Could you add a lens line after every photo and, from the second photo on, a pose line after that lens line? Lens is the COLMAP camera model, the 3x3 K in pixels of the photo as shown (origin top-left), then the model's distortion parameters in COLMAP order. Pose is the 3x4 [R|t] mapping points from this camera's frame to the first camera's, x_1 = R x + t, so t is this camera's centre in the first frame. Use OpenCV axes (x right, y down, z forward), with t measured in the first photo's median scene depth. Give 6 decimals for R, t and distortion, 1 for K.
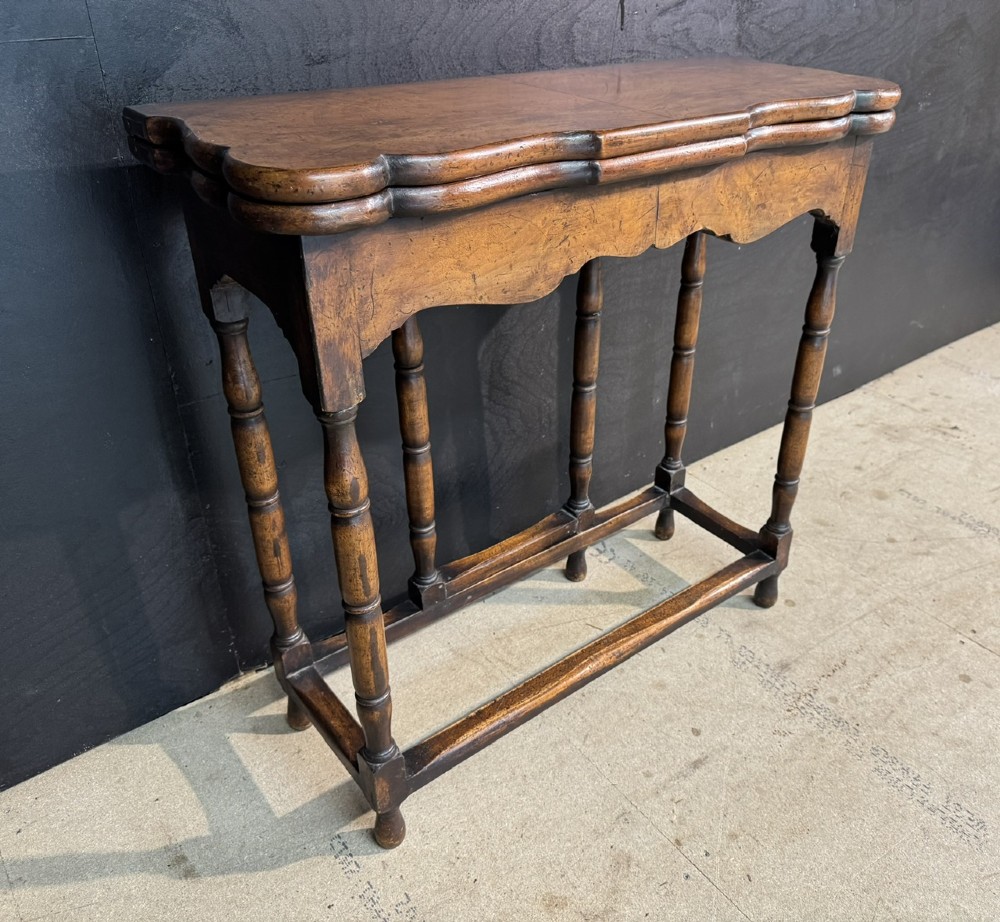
lens RADIAL K [[861.0, 0, 566.9], [0, 861.0, 461.7], [0, 0, 1]] dist [0.100601, -0.169492]
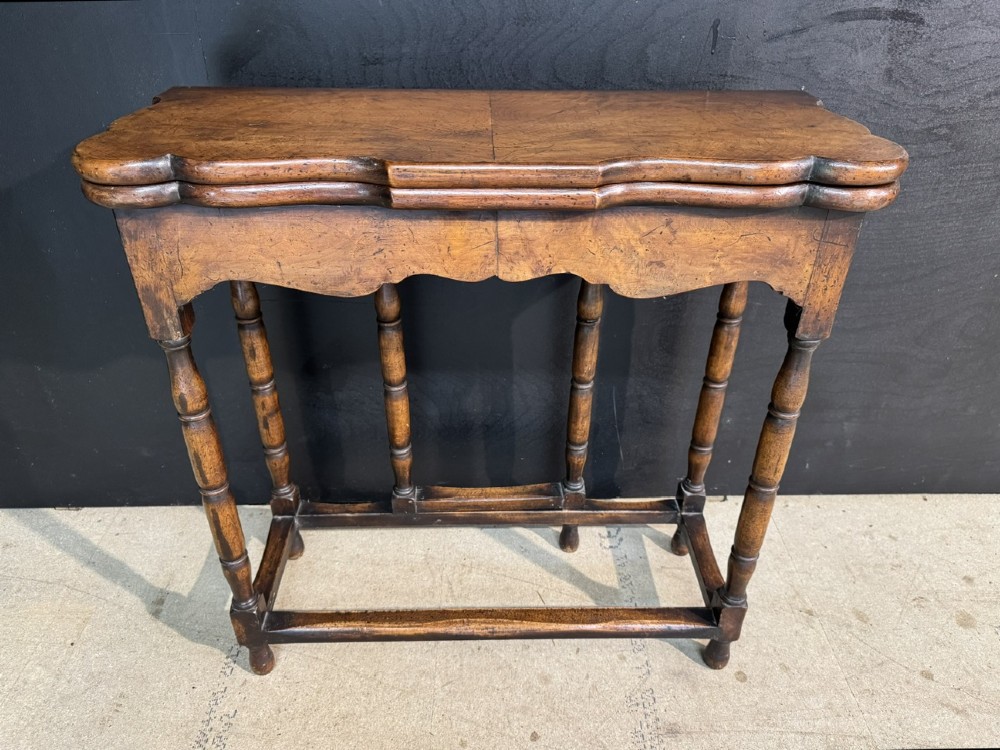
lens RADIAL K [[716.5, 0, 500.0], [0, 716.5, 375.0], [0, 0, 1]] dist [0.072460, -0.132437]
pose [[0.785187, 0.323155, -0.528254, 0.486135], [-0.315157, 0.942837, 0.108328, -0.194027], [0.533064, 0.081425, 0.842148, 0.255063]]
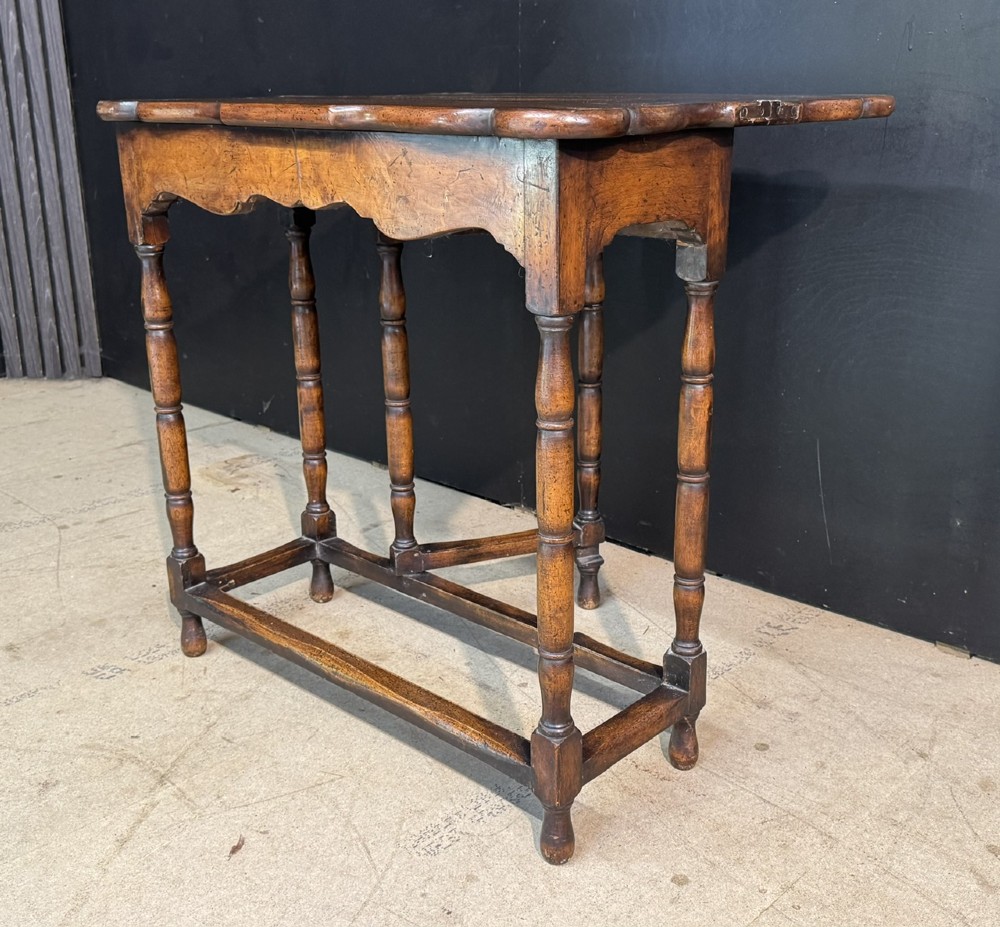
lens RADIAL K [[1139.6, 0, 532.5], [0, 1139.6, 452.4], [0, 0, 1]] dist [0.188365, -0.494040]
pose [[0.147758, 0.283566, -0.947501, 1.295120], [-0.505531, 0.845066, 0.174075, -0.315477], [0.850062, 0.453270, 0.268216, 0.834602]]
